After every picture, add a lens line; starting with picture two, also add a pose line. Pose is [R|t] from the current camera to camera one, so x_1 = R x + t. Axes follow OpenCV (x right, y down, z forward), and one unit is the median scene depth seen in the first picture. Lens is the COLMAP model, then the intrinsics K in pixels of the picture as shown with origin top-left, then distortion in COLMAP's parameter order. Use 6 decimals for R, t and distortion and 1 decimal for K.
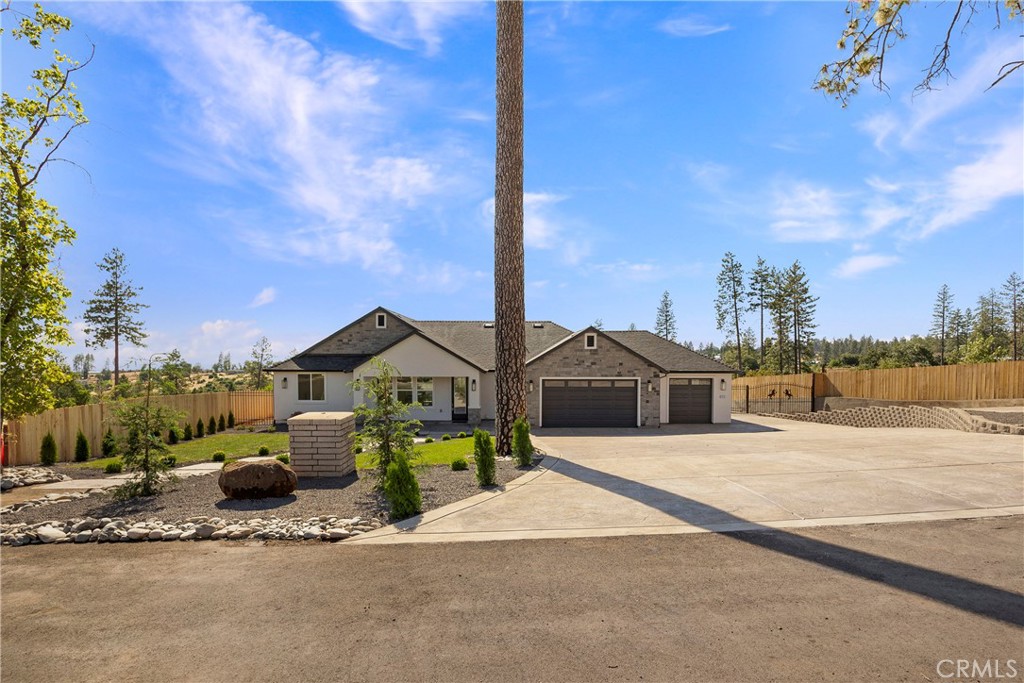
lens RADIAL K [[518.8, 0, 507.6], [0, 518.8, 384.2], [0, 0, 1]] dist [-0.013883, 0.000426]
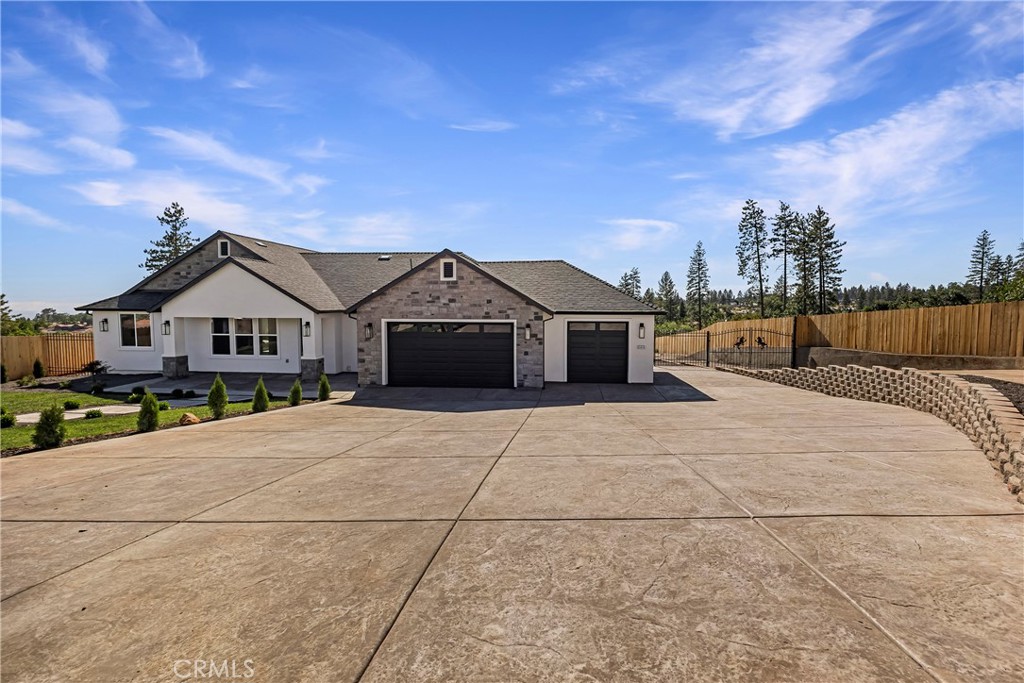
lens RADIAL K [[454.7, 0, 530.7], [0, 454.7, 335.7], [0, 0, 1]] dist [-0.003773, -0.000435]
pose [[0.996769, 0.007097, -0.080007, 0.078349], [-0.005794, 0.999847, 0.016515, -0.000378], [0.080112, -0.015998, 0.996657, 0.088010]]
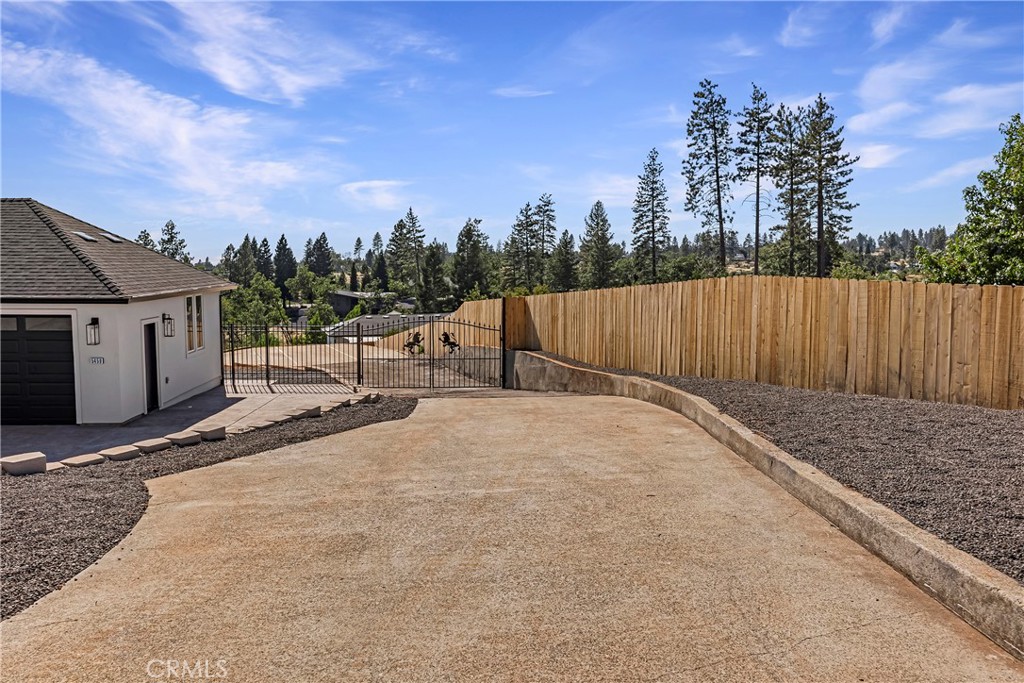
lens RADIAL K [[809.4, 0, 512.0], [0, 809.4, 341.5], [0, 0, 1]] dist [0.005946, -0.000593]
pose [[0.998834, -0.000571, 0.048281, 0.179271], [-0.001981, 0.998603, 0.052796, -0.006332], [-0.048244, -0.052830, 0.997437, 0.087041]]
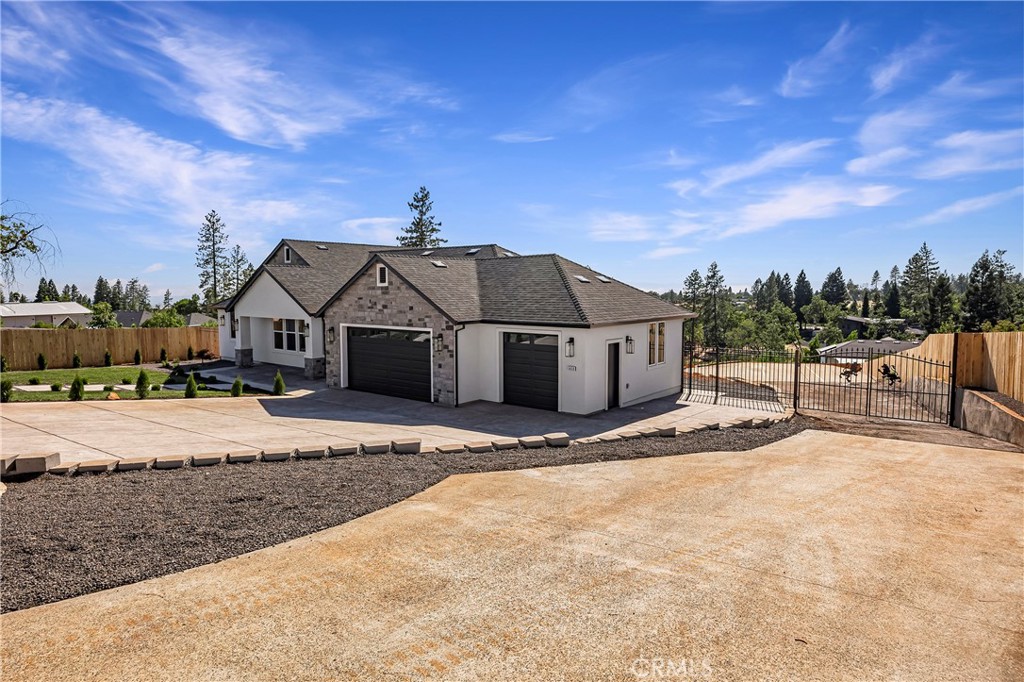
lens RADIAL K [[614.9, 0, 512.0], [0, 614.9, 341.0], [0, 0, 1]] dist [-0.000210, 0.001158]
pose [[0.782479, 0.051253, -0.620564, 0.197475], [-0.028724, 0.998517, 0.046250, -0.008845], [0.622014, -0.018365, 0.782791, 0.107171]]
